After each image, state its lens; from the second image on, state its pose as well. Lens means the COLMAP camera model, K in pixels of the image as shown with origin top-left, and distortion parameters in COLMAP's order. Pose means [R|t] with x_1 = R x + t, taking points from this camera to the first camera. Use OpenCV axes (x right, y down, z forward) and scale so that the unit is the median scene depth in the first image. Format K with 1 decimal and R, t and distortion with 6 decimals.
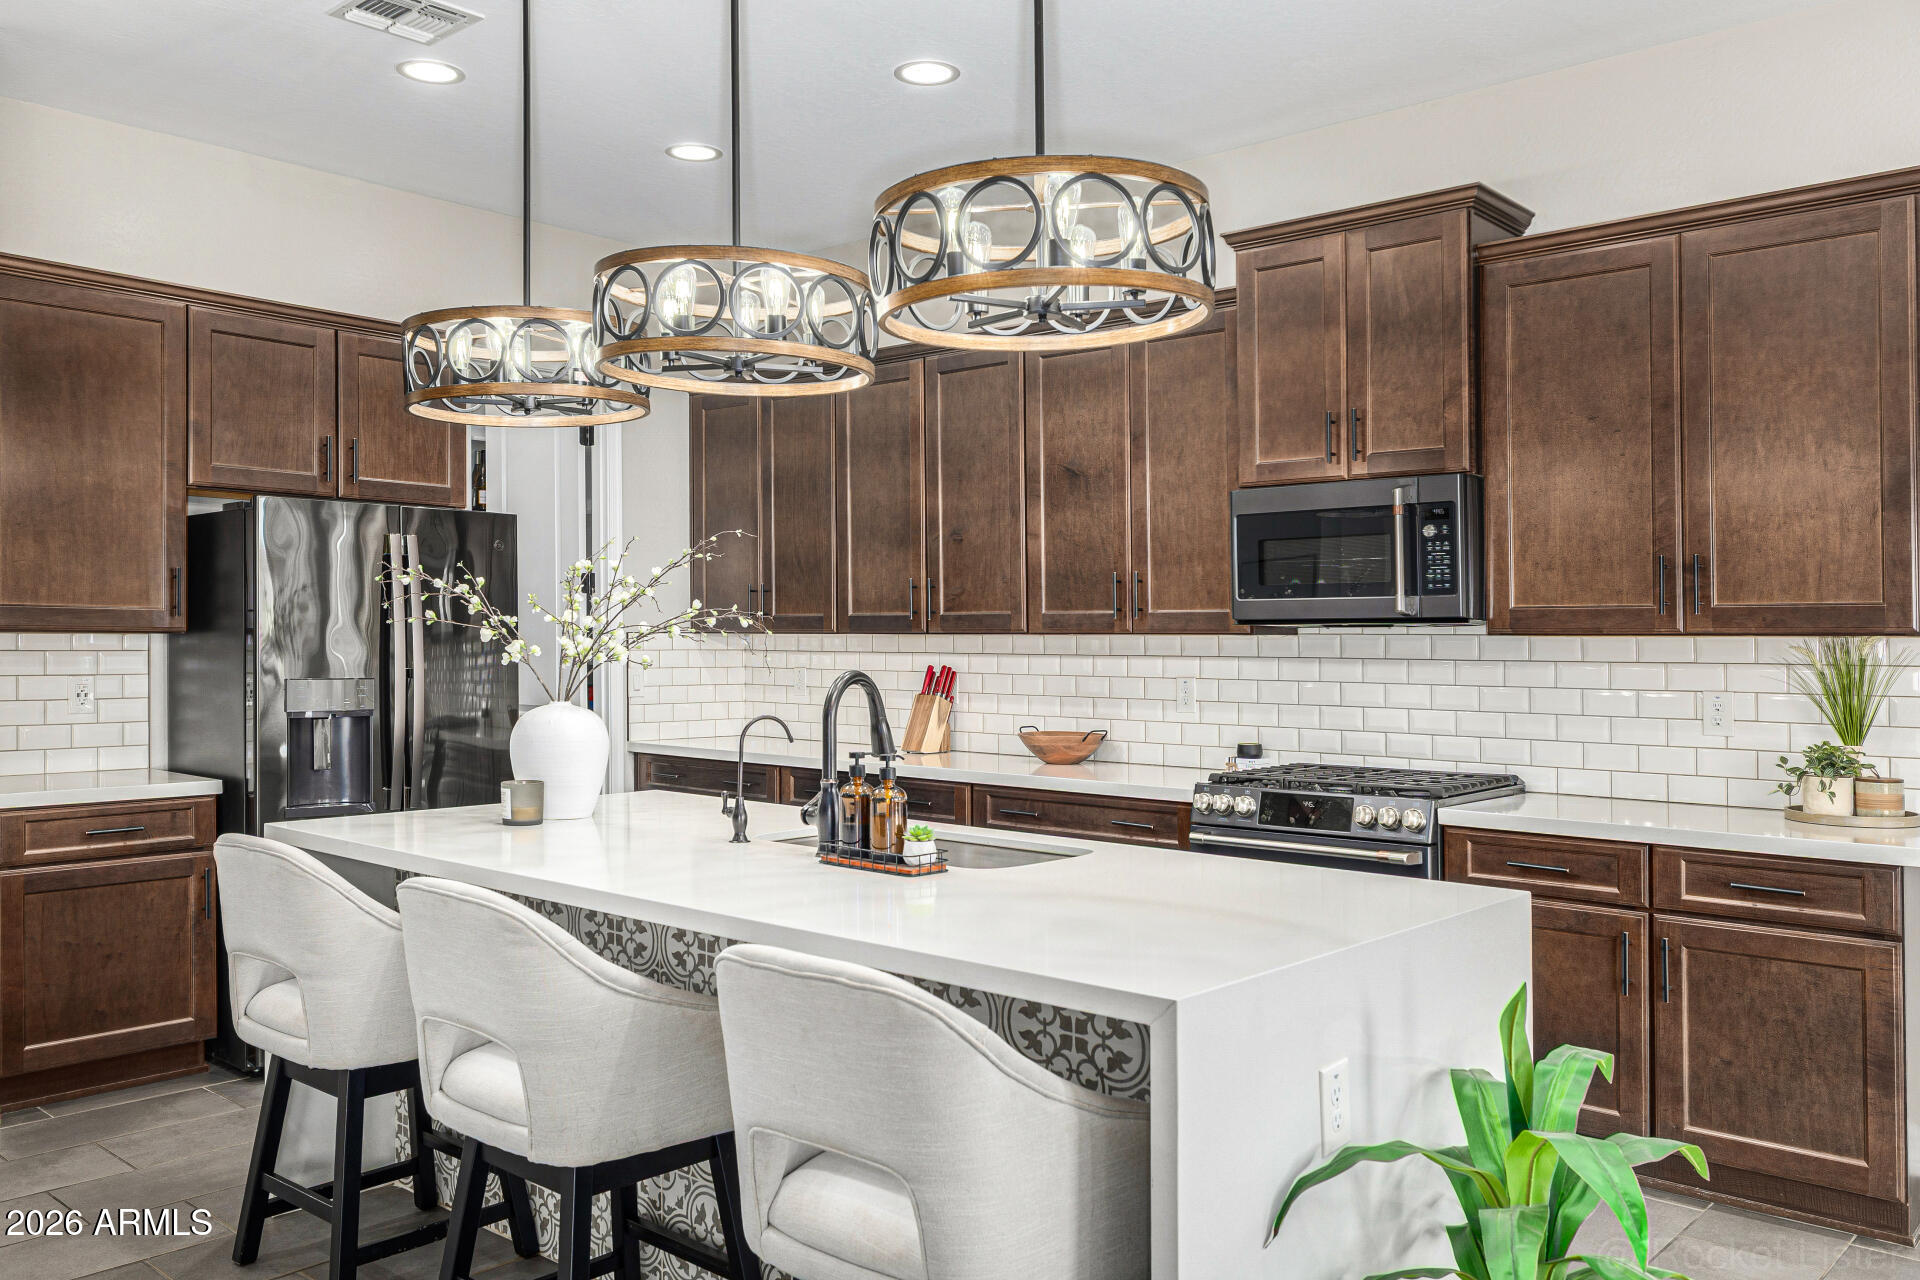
lens RADIAL K [[1504.6, 0, 922.3], [0, 1504.6, 593.3], [0, 0, 1]] dist [-0.022126, 0.003270]
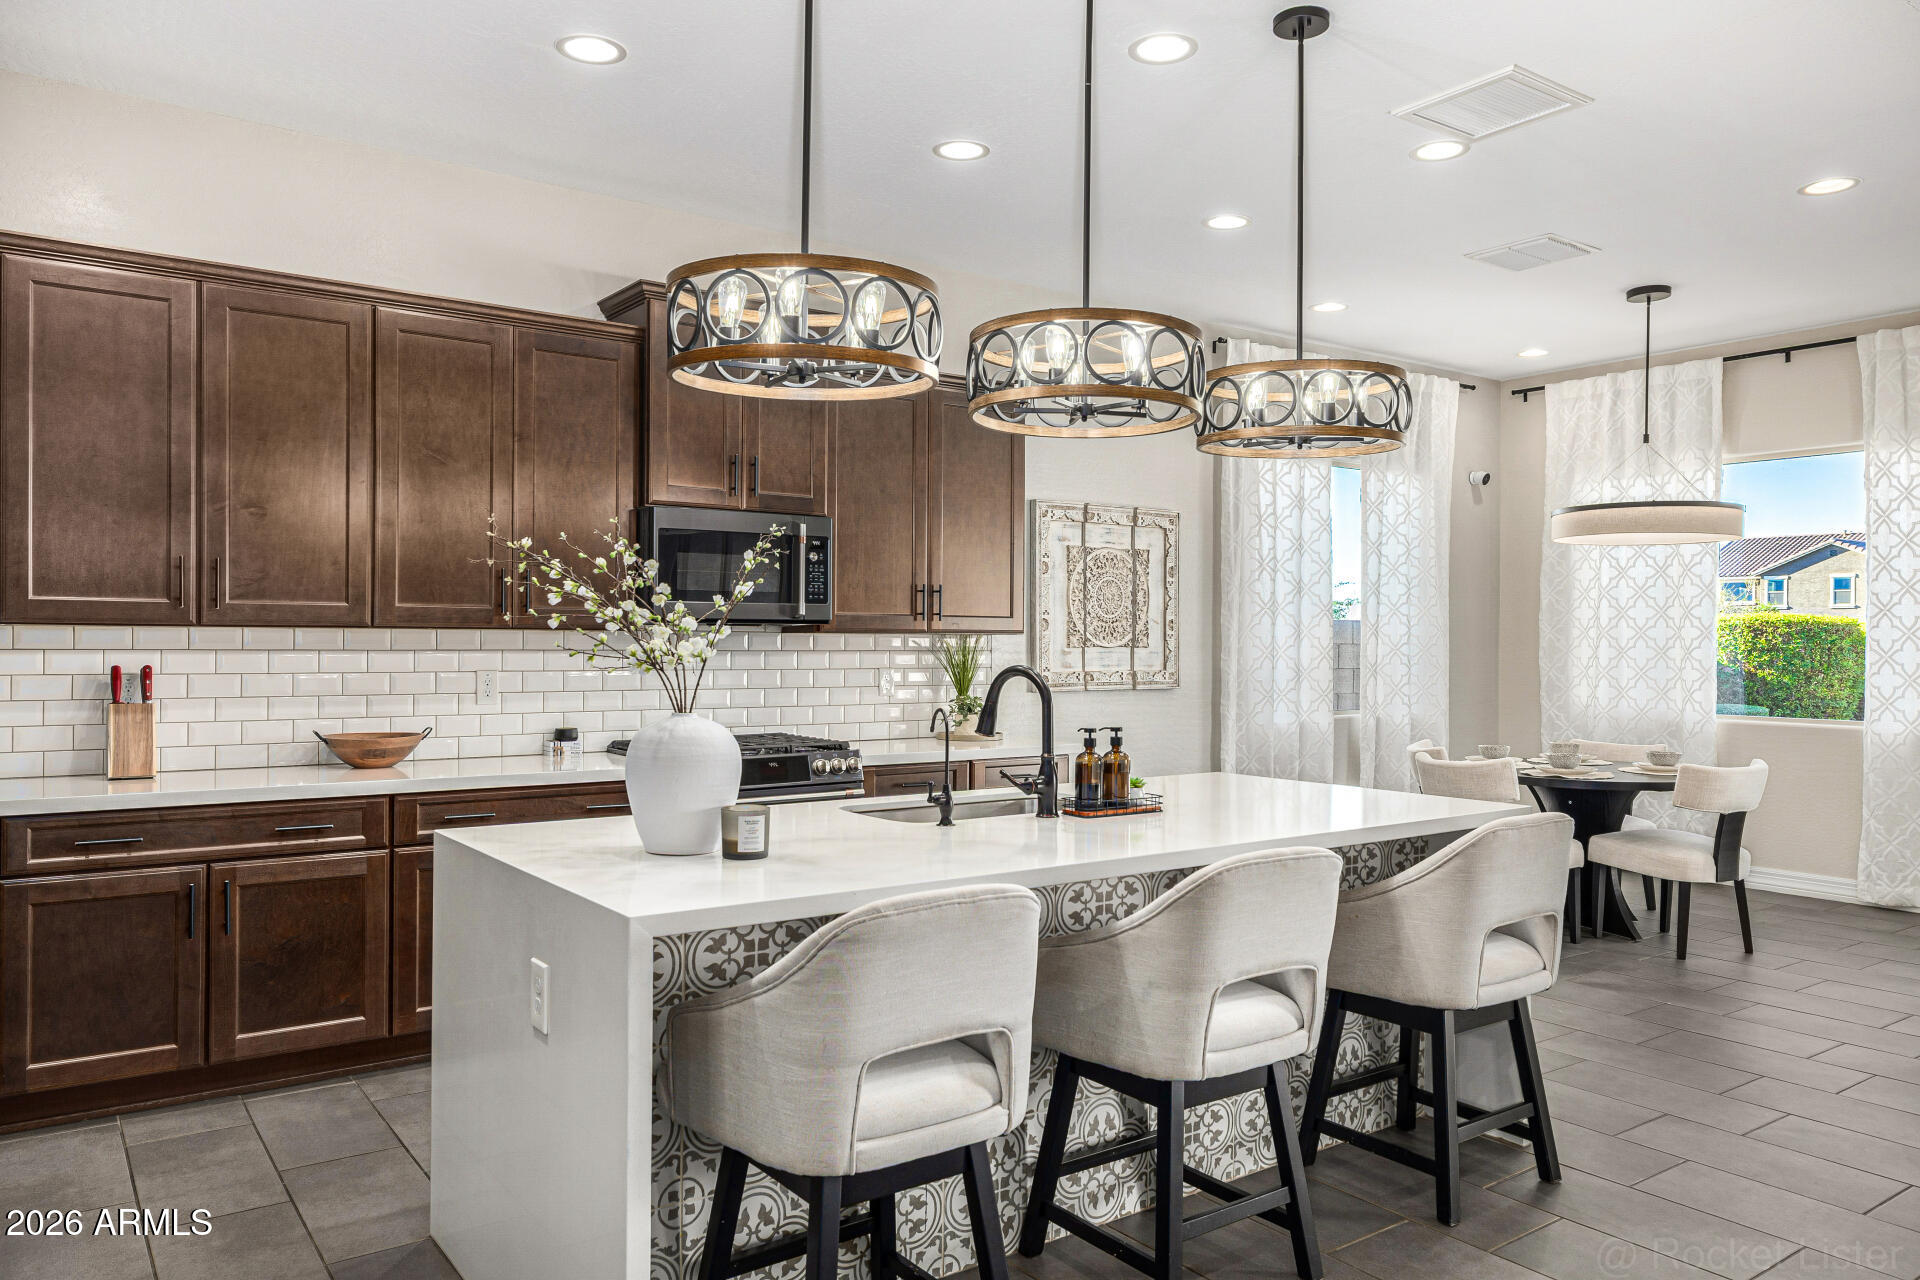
lens RADIAL K [[1329.6, 0, 948.8], [0, 1329.6, 643.4], [0, 0, 1]] dist [0.004051, -0.005531]
pose [[0.208529, -0.007800, 0.977985, -0.828625], [-0.037351, 0.999175, 0.015933, 0.013417], [-0.977303, -0.039851, 0.208066, 0.622781]]
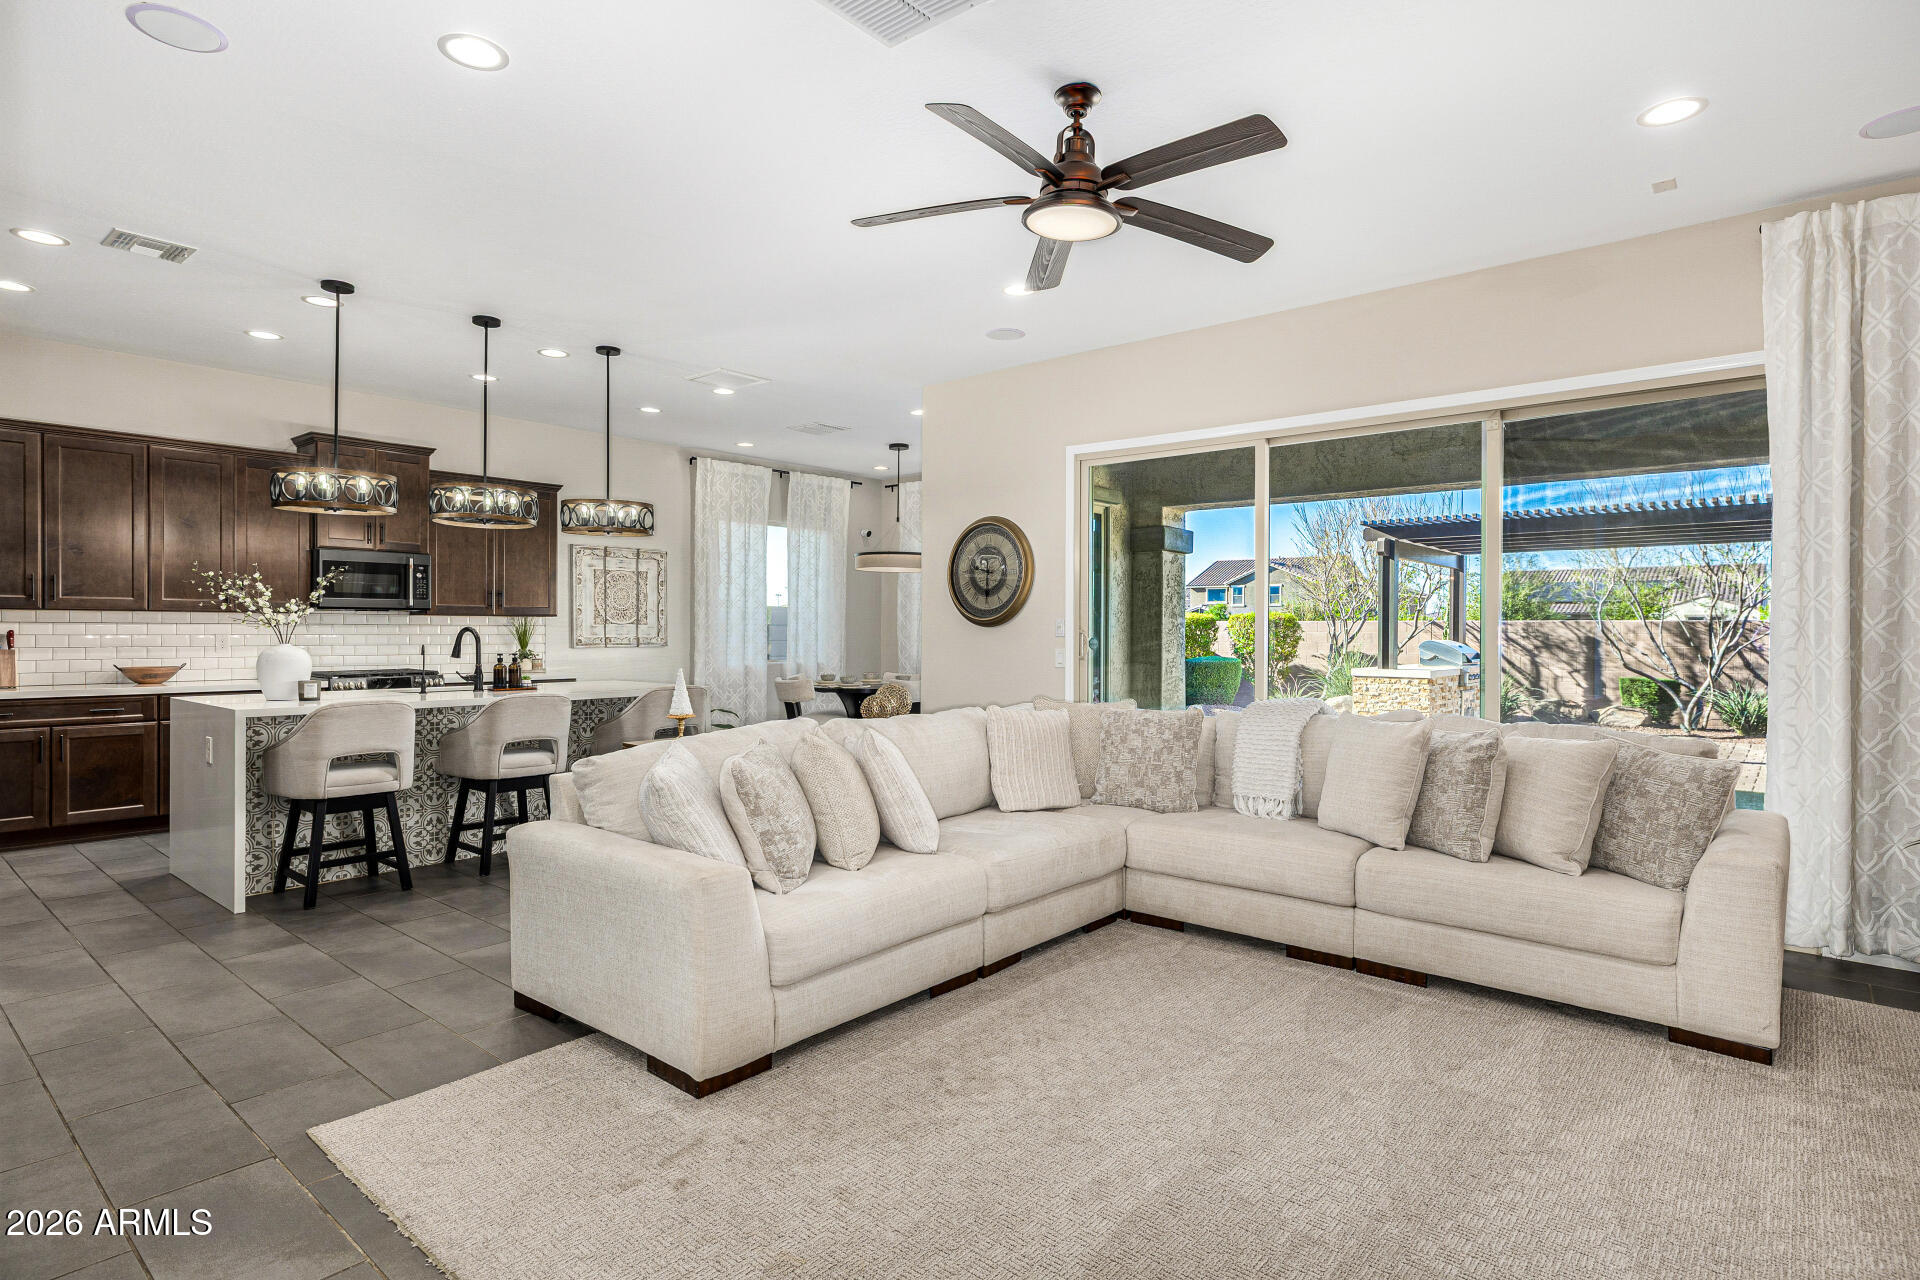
lens RADIAL K [[997.1, 0, 953.7], [0, 997.1, 636.9], [0, 0, 1]] dist [0.003560, -0.002386]
pose [[-0.032250, -0.014501, 0.999375, -1.453481], [-0.038393, 0.999175, 0.013259, 0.007139], [-0.998742, -0.037941, -0.032780, 0.112438]]
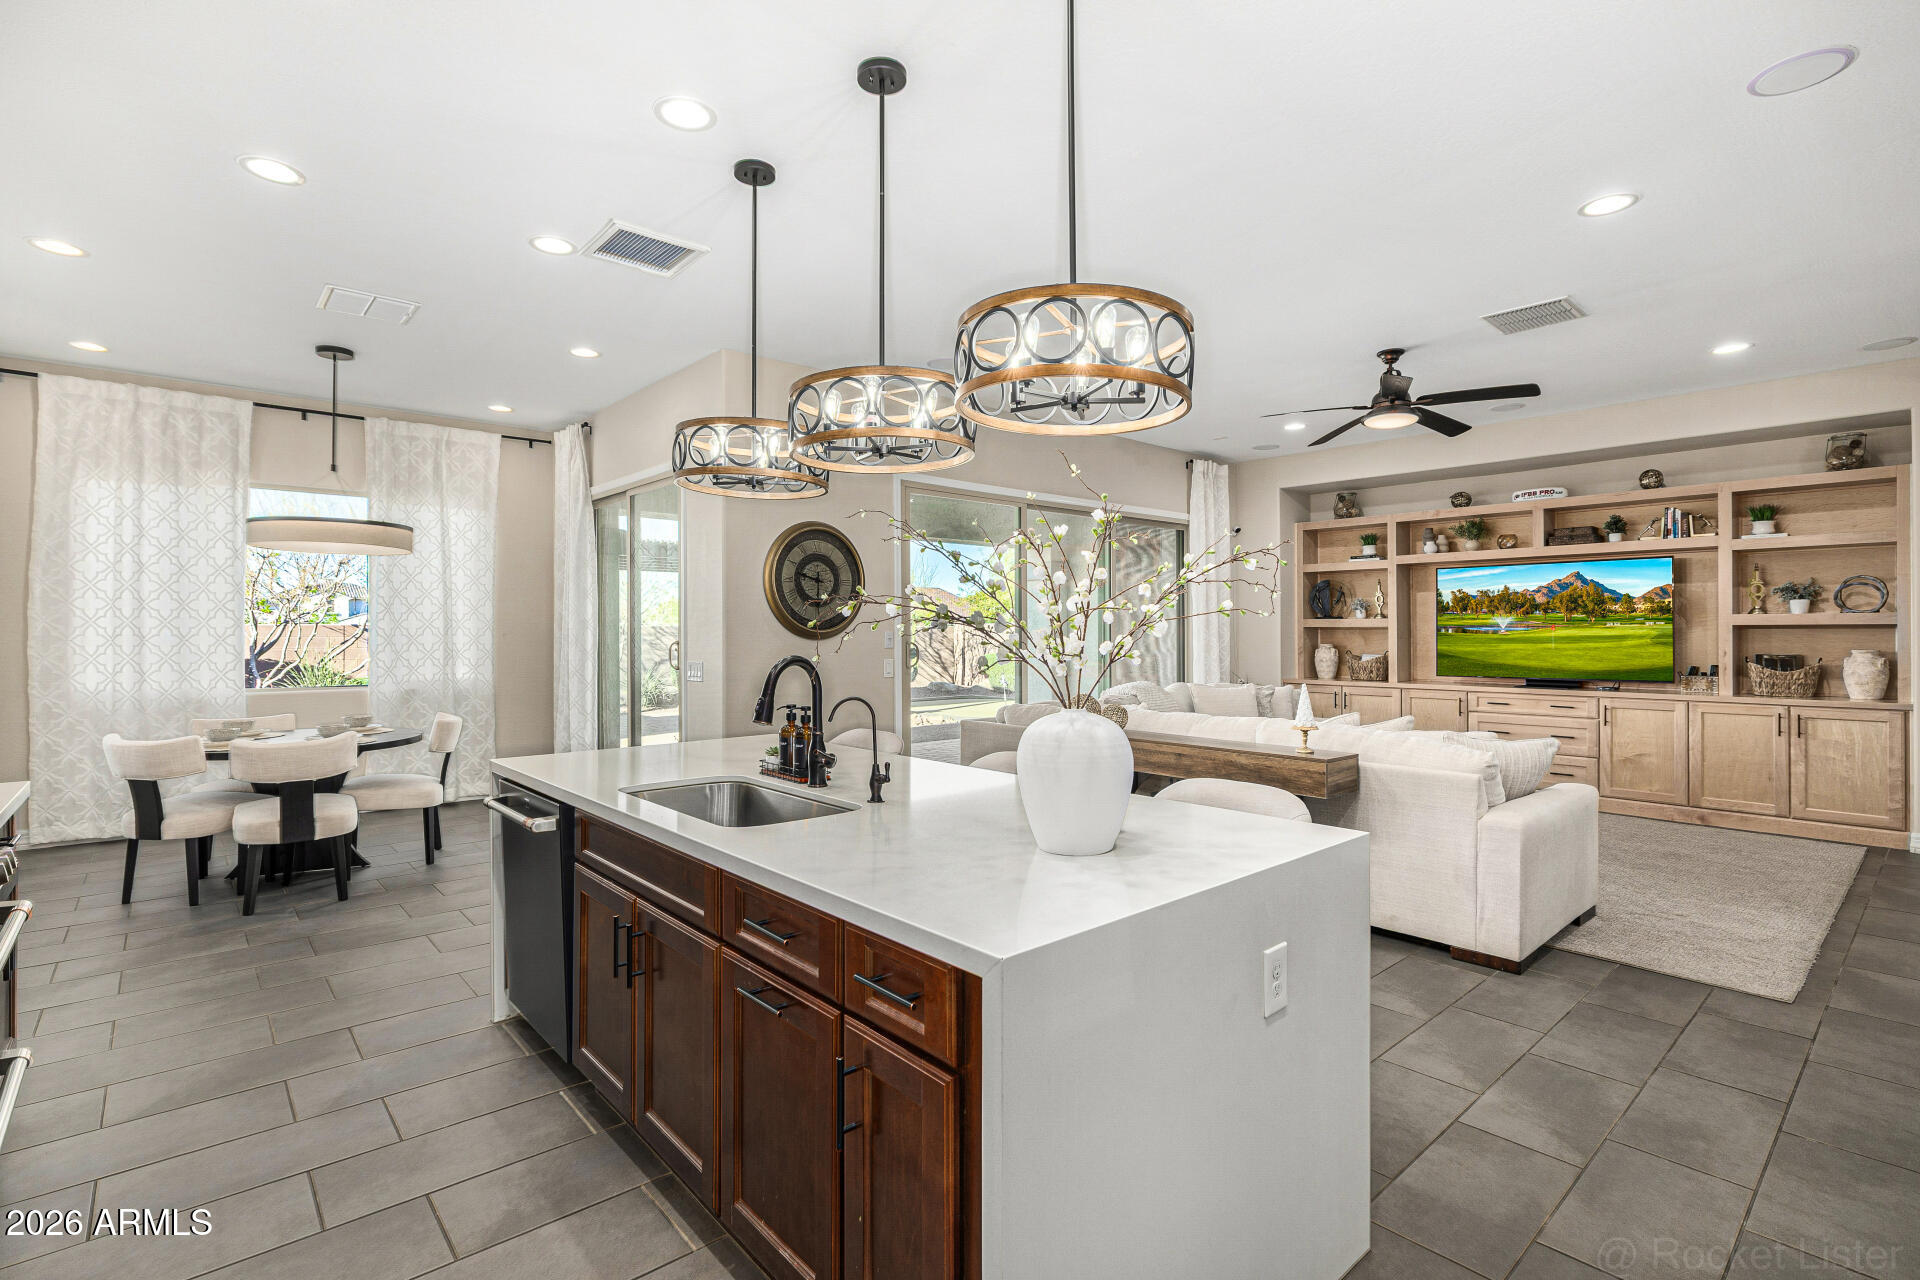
lens RADIAL K [[899.0, 0, 958.9], [0, 899.0, 624.7], [0, 0, 1]] dist [-0.004062, 0.000338]
pose [[-0.994420, -0.004535, 0.105391, -0.204997], [-0.008956, 0.999098, -0.041508, 0.042713], [-0.105108, -0.042221, -0.993564, 1.331495]]
